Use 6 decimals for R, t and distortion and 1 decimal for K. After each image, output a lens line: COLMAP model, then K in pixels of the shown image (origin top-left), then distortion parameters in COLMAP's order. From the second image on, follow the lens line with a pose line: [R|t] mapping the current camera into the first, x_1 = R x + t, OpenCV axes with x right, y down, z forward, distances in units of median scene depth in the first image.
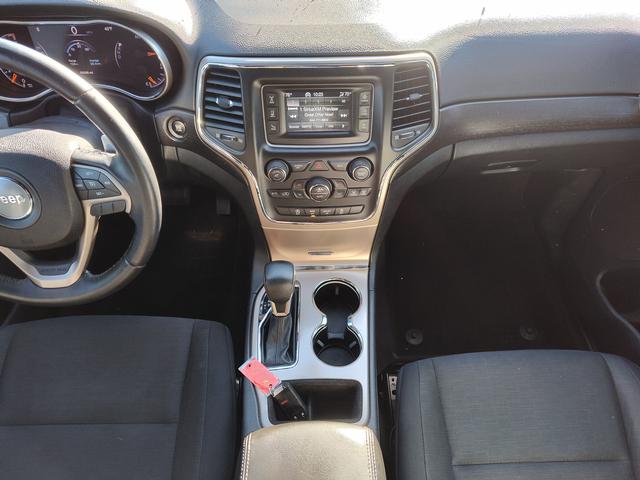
lens RADIAL K [[439.5, 0, 319.5], [0, 439.5, 239.9], [0, 0, 1]] dist [0.027820, -0.029340]
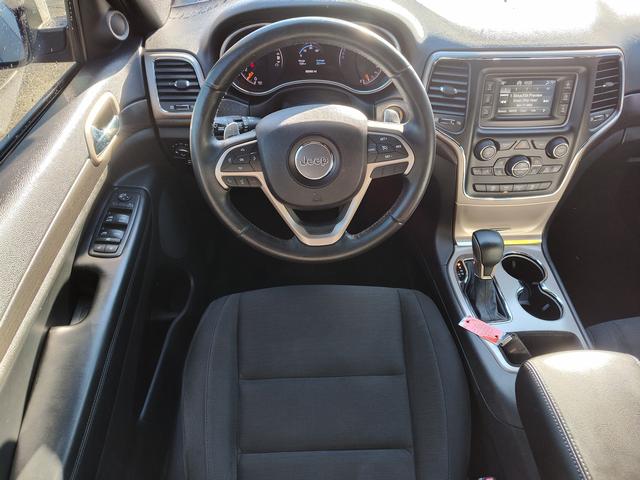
lens RADIAL K [[439.5, 0, 295.1], [0, 439.5, 242.7], [0, 0, 1]] dist [0.027820, -0.029340]
pose [[0.999941, -0.010131, 0.003990, -0.613098], [0.010435, 0.996301, -0.085291, 0.181449], [-0.003111, 0.085328, 0.996348, -0.127137]]
